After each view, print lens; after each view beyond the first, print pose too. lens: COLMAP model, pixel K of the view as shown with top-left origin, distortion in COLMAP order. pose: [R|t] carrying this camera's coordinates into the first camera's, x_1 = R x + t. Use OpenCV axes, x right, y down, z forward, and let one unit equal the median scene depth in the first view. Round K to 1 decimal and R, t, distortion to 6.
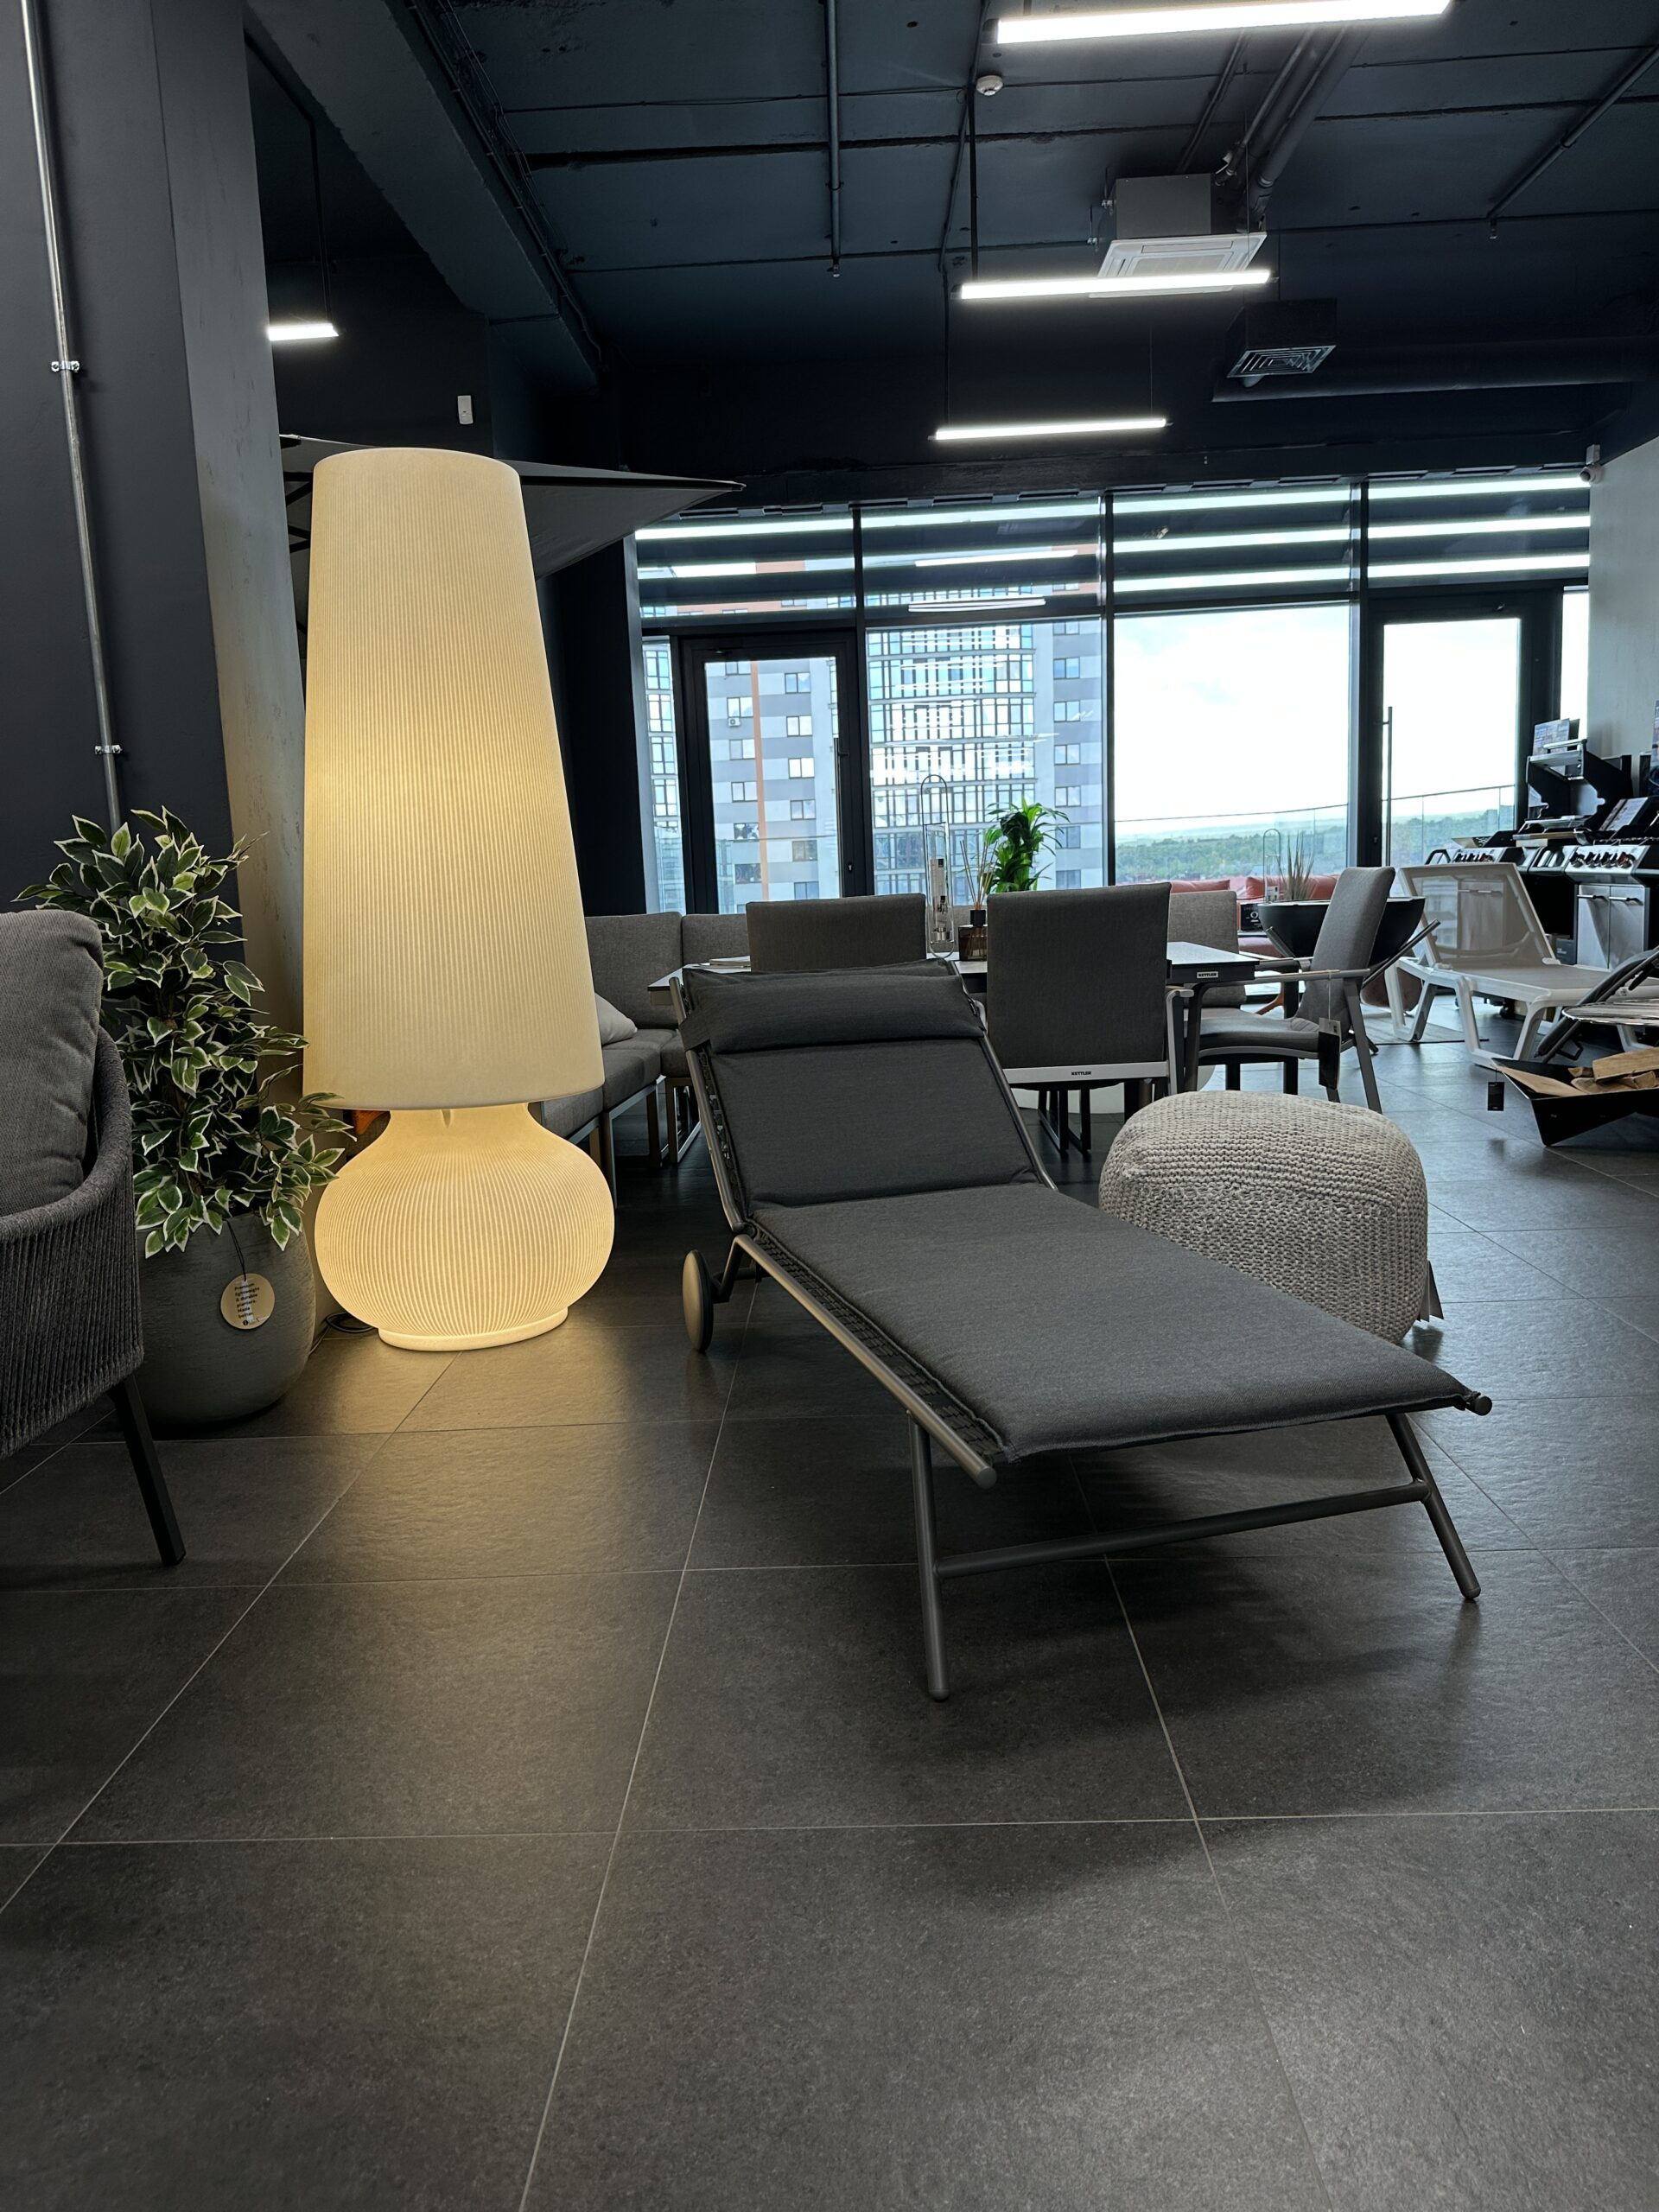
lens RADIAL K [[1550.9, 0, 827.0], [0, 1550.9, 1099.0], [0, 0, 1]] dist [0.056251, -0.001374]
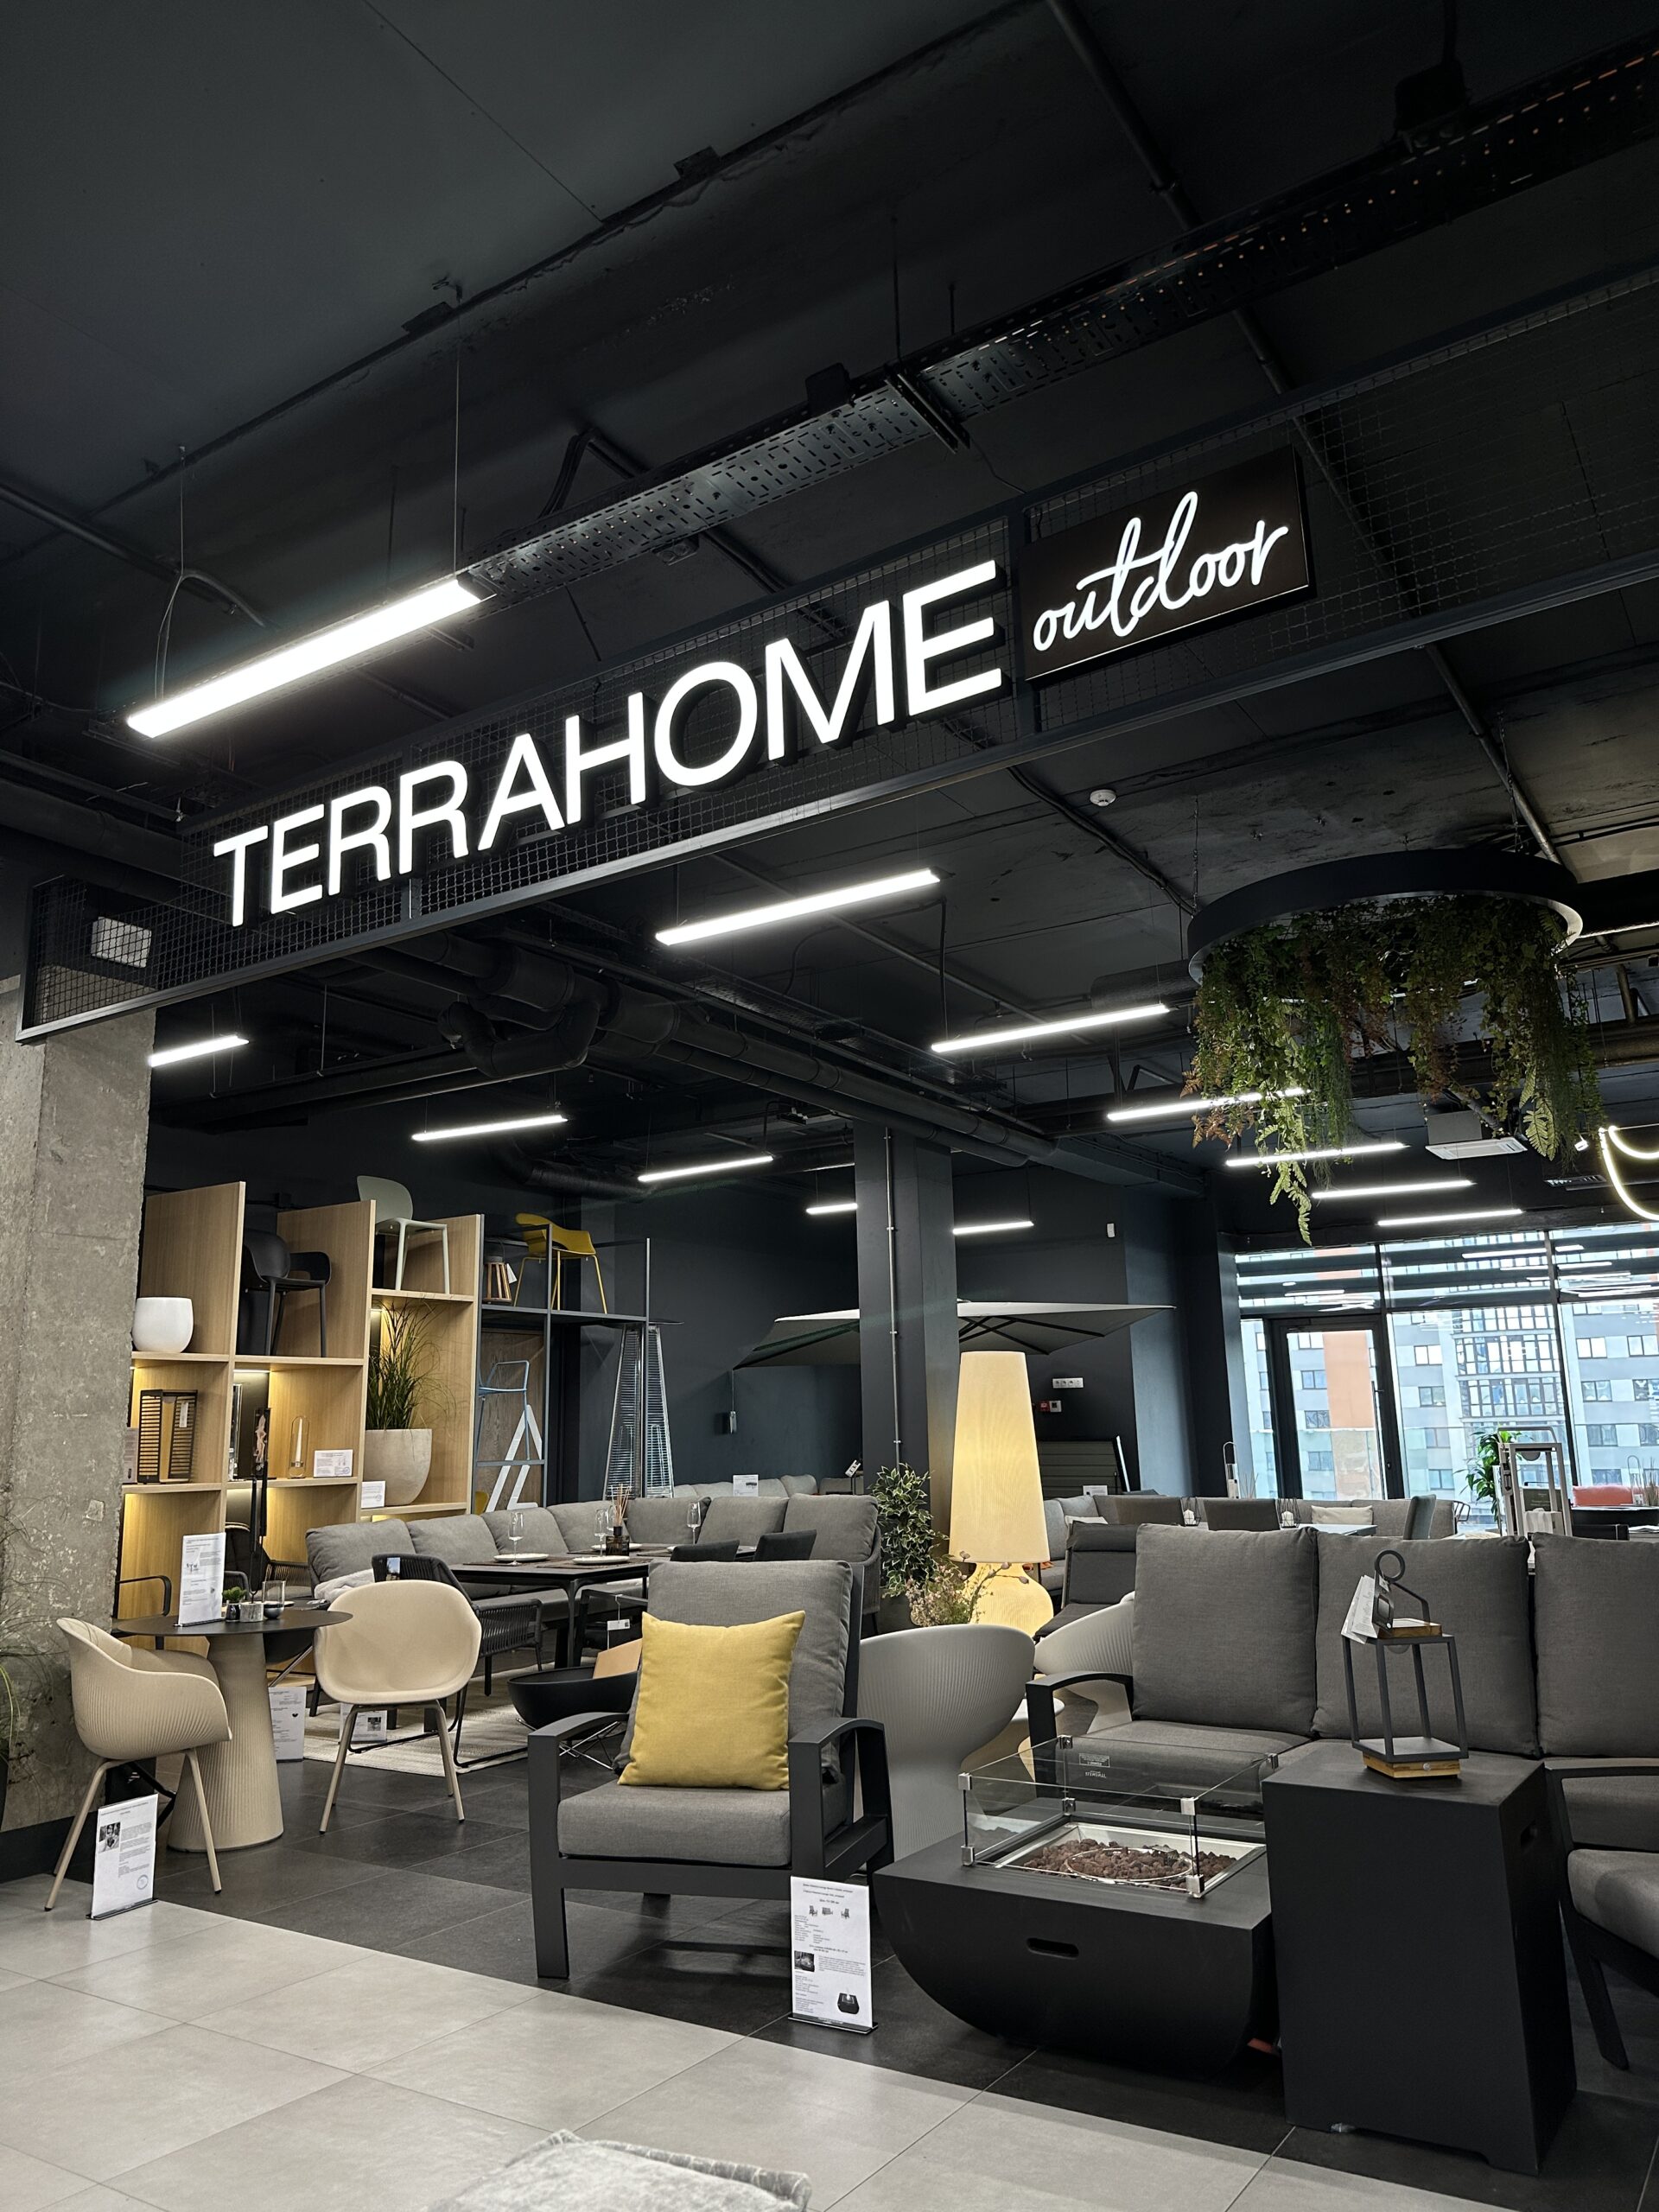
lens RADIAL K [[1550.9, 0, 827.0], [0, 1550.9, 1099.0], [0, 0, 1]] dist [0.056251, -0.001374]
pose [[0.864545, -0.083706, -0.495535, 0.330688], [-0.094767, 0.941187, -0.324323, 0.052005], [0.493539, 0.327353, 0.805766, -0.584800]]
